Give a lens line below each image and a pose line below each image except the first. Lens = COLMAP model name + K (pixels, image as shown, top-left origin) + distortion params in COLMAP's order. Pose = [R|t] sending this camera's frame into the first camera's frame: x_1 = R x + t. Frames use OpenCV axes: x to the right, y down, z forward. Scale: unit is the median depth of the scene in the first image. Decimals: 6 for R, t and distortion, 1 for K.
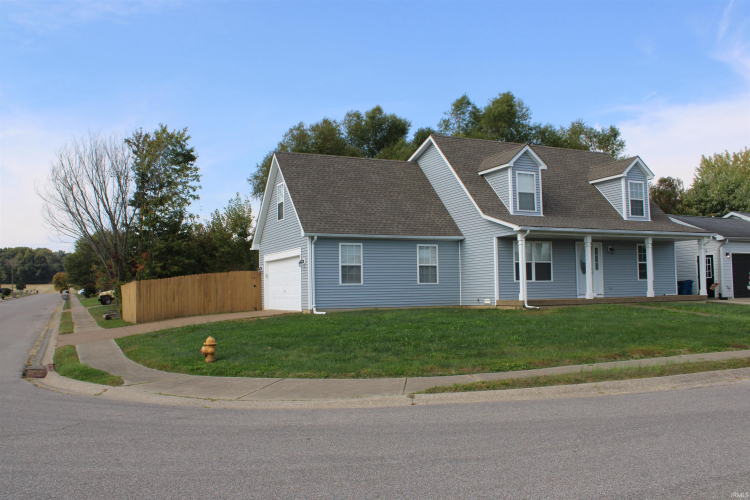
lens RADIAL K [[664.3, 0, 375.0], [0, 664.3, 250.0], [0, 0, 1]] dist [-0.110163, 0.006602]
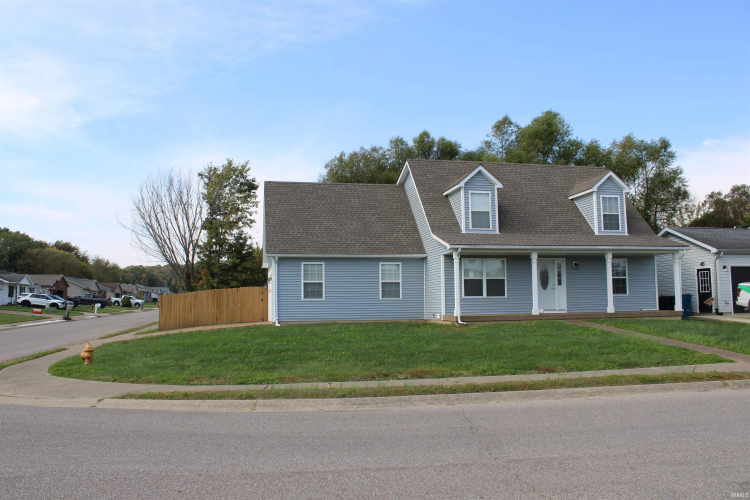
lens RADIAL K [[617.5, 0, 375.0], [0, 617.5, 250.0], [0, 0, 1]] dist [-0.163206, 0.136663]
pose [[0.971572, -0.016379, -0.236175, 0.283163], [0.011645, 0.999703, -0.021428, -0.007059], [0.236456, 0.018069, 0.971474, 0.024631]]
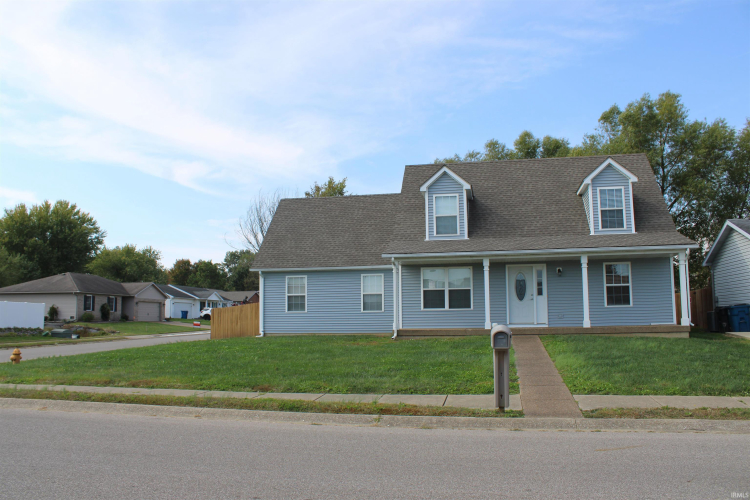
lens RADIAL K [[617.5, 0, 375.0], [0, 617.5, 250.0], [0, 0, 1]] dist [-0.163206, 0.136663]
pose [[0.807020, -0.057870, -0.587682, 0.639039], [0.035210, 0.998132, -0.049936, 0.002799], [0.589474, 0.019607, 0.807550, 0.211781]]
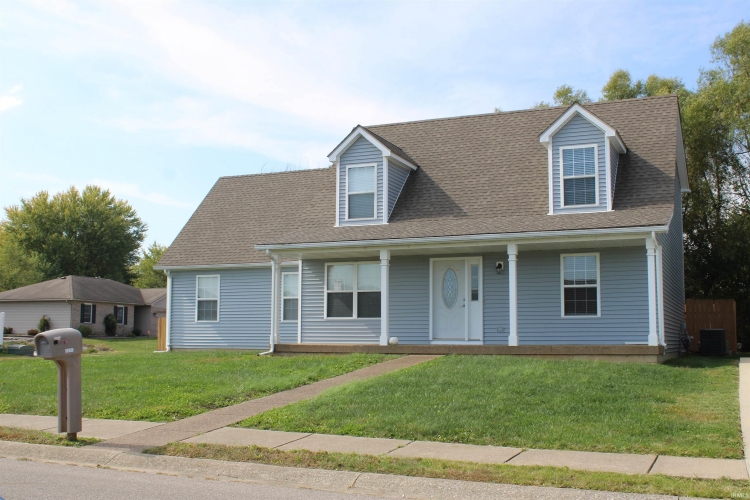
lens RADIAL K [[830.1, 0, 375.0], [0, 830.1, 250.0], [0, 0, 1]] dist [-0.070302, 0.004866]
pose [[0.663540, -0.062134, -0.745556, 0.866326], [0.035148, 0.998034, -0.051894, 0.019801], [0.747315, 0.008229, 0.664419, 0.398522]]
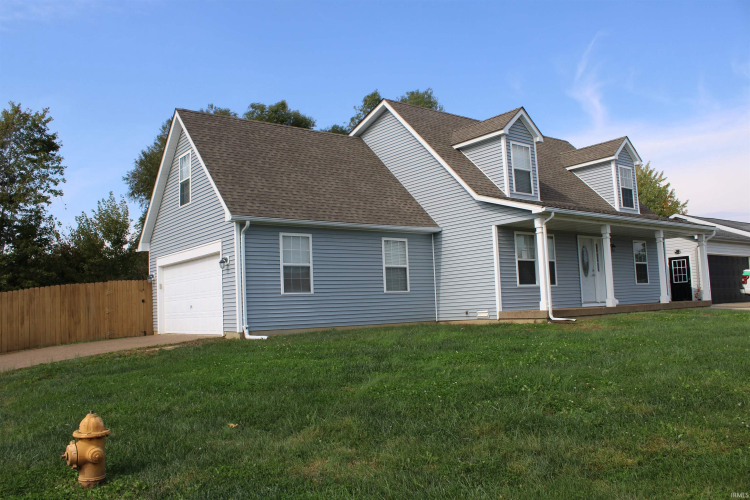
lens RADIAL K [[617.5, 0, 375.0], [0, 617.5, 250.0], [0, 0, 1]] dist [-0.163206, 0.136663]
pose [[0.975423, -0.002619, 0.220327, -0.089155], [0.010761, 0.999302, -0.035761, 0.027739], [-0.220079, 0.037253, 0.974770, 0.337111]]
